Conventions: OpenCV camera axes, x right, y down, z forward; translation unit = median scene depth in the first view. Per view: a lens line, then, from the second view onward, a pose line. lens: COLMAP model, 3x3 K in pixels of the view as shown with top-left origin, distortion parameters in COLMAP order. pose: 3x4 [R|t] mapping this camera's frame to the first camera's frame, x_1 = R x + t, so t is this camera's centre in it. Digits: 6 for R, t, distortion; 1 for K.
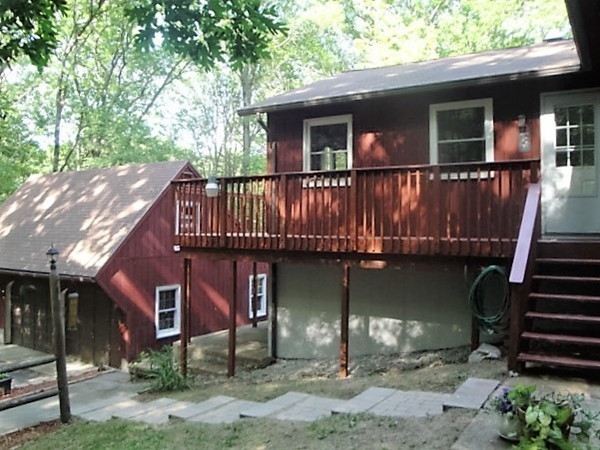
lens RADIAL K [[501.6, 0, 300.2], [0, 501.6, 225.3], [0, 0, 1]] dist [-0.144095, 0.117893]
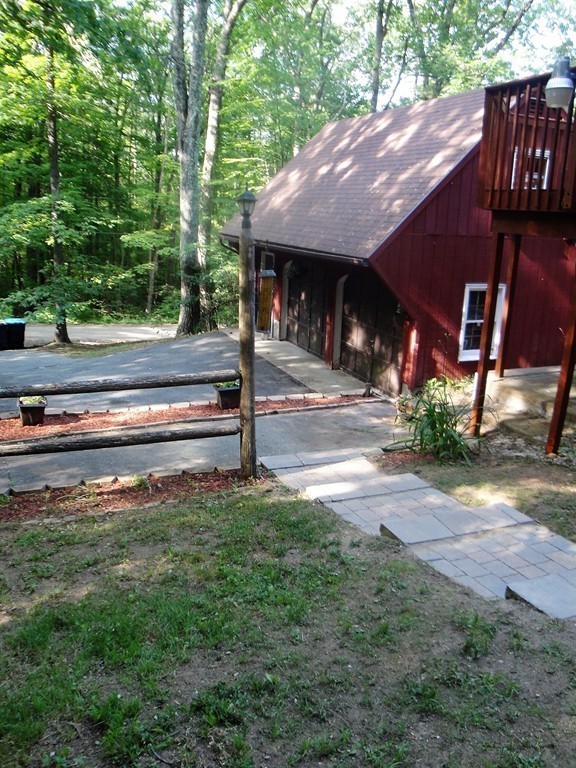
lens RADIAL K [[642.1, 0, 286.2], [0, 642.1, 383.6], [0, 0, 1]] dist [-0.144095, 0.117893]
pose [[0.816853, 0.176837, -0.549072, -0.006759], [-0.023942, 0.961425, 0.274023, 0.032037], [0.576349, -0.210691, 0.789577, 0.204411]]
